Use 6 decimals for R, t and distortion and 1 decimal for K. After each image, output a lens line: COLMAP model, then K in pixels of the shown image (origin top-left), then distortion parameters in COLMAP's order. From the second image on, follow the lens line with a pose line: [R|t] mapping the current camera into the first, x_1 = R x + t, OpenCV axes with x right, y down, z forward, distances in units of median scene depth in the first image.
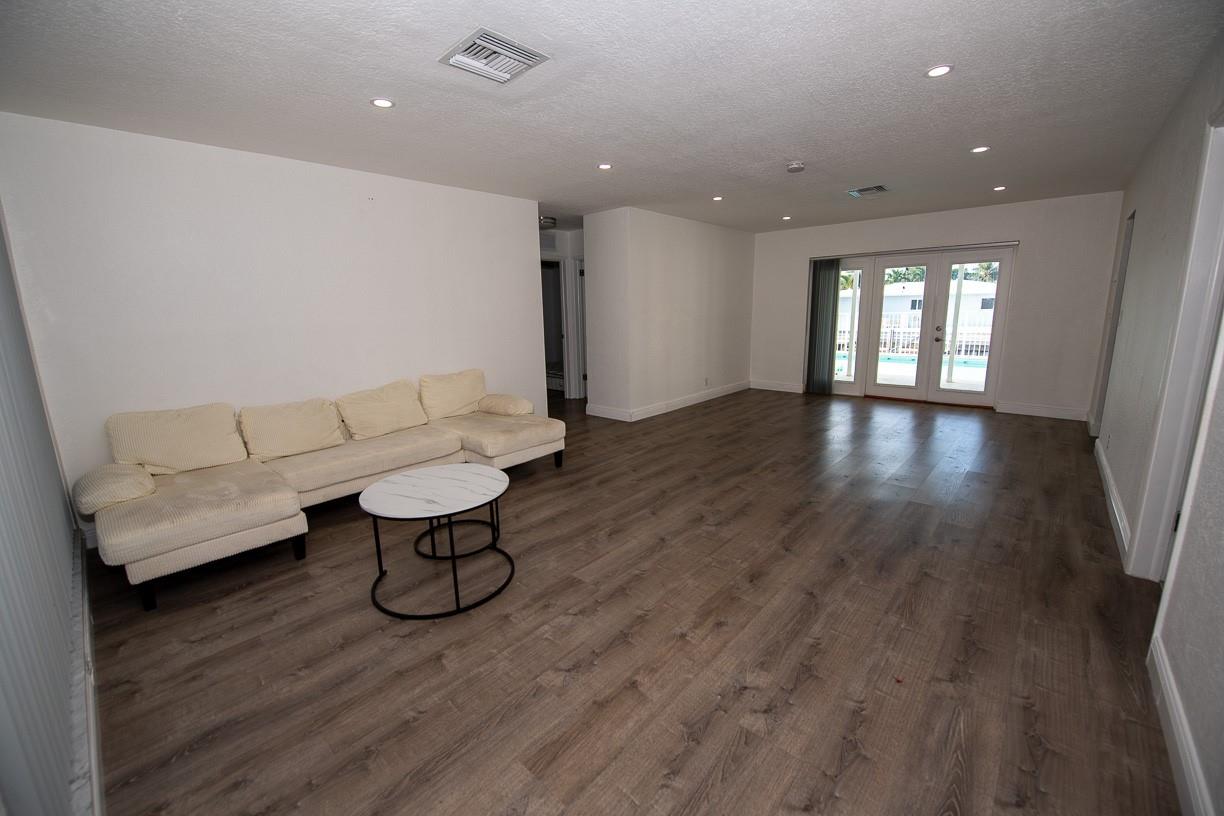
lens RADIAL K [[488.9, 0, 609.6], [0, 488.9, 409.4], [0, 0, 1]] dist [-0.018448, -0.001544]
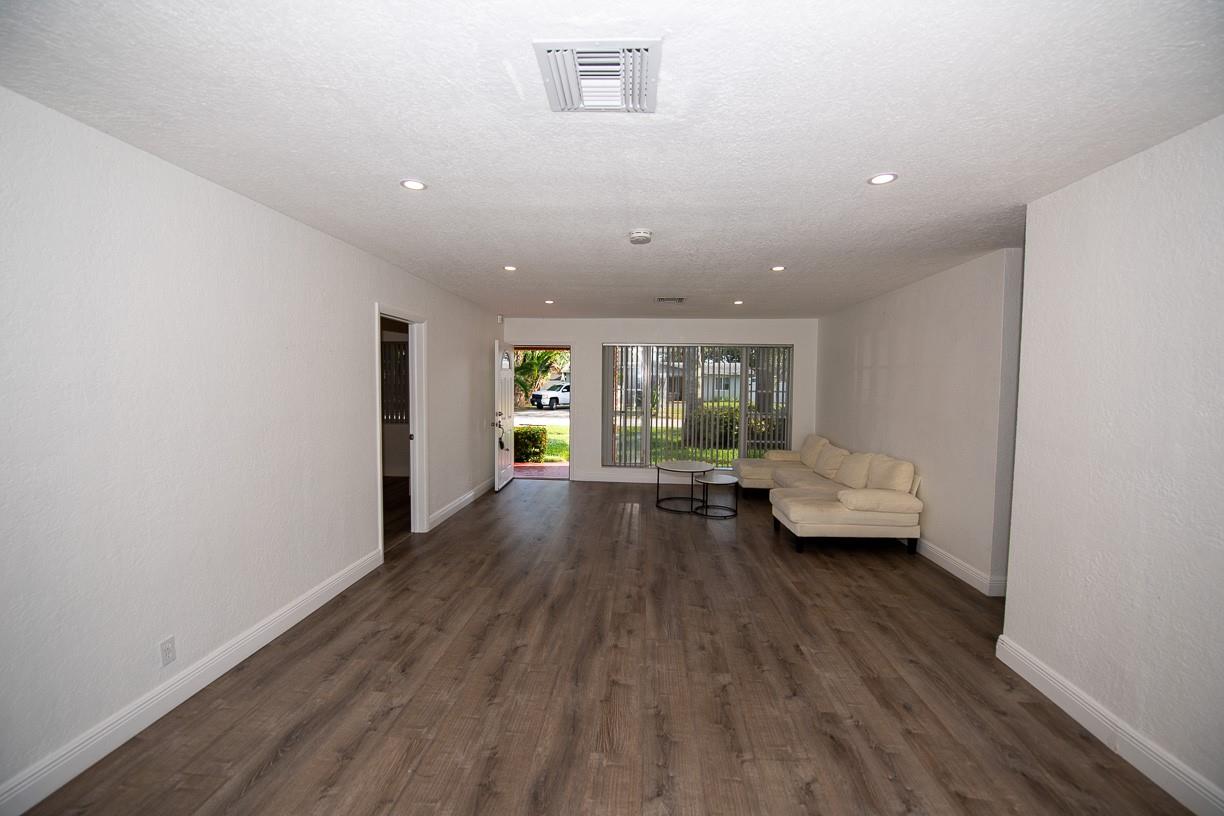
lens RADIAL K [[488.9, 0, 617.1], [0, 488.9, 405.6], [0, 0, 1]] dist [-0.018448, -0.001544]
pose [[-0.777410, 0.045622, -0.627338, 0.936634], [-0.121608, 0.967646, 0.221070, -0.411343], [0.617127, 0.248151, -0.746710, 1.651698]]
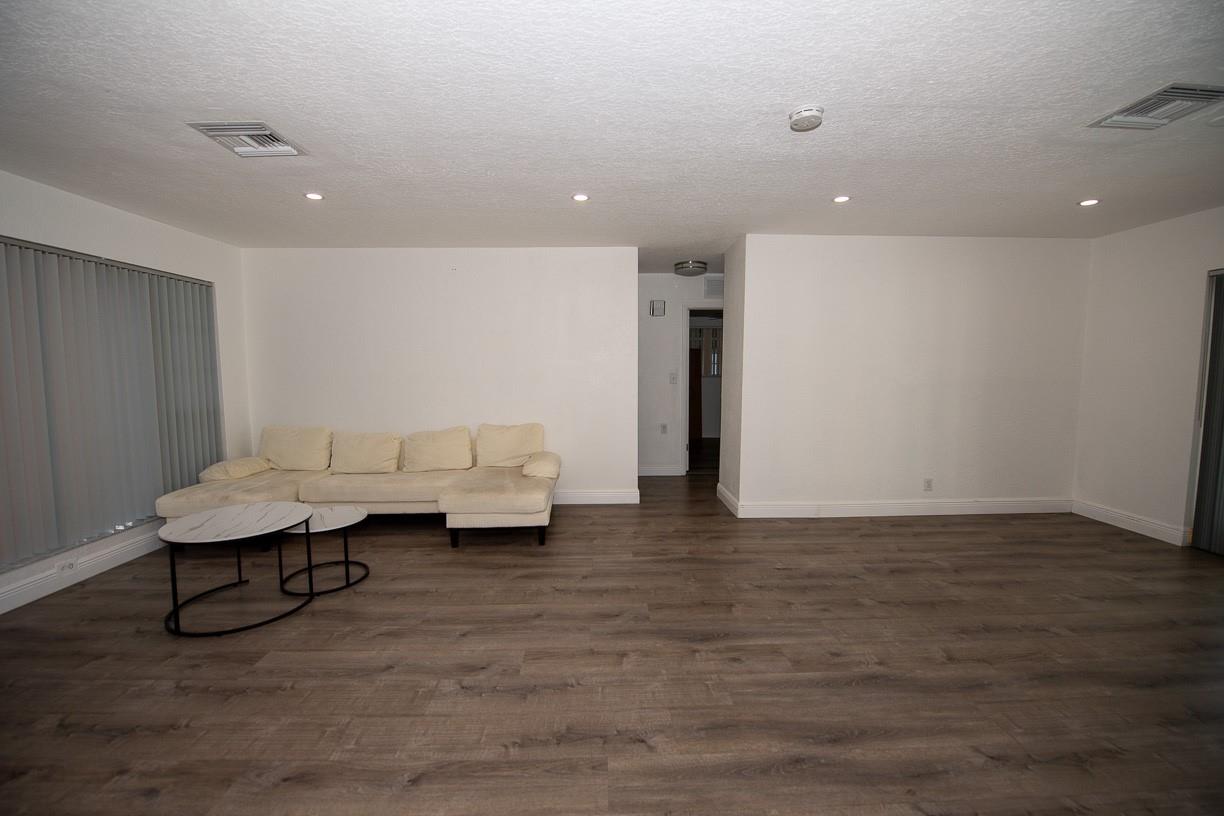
lens RADIAL K [[488.9, 0, 606.8], [0, 488.9, 403.1], [0, 0, 1]] dist [-0.018448, -0.001544]
pose [[0.692985, 0.075674, -0.716970, 0.653829], [-0.159404, 0.985946, -0.050008, -0.118934], [0.703109, 0.148943, 0.695308, 0.503475]]
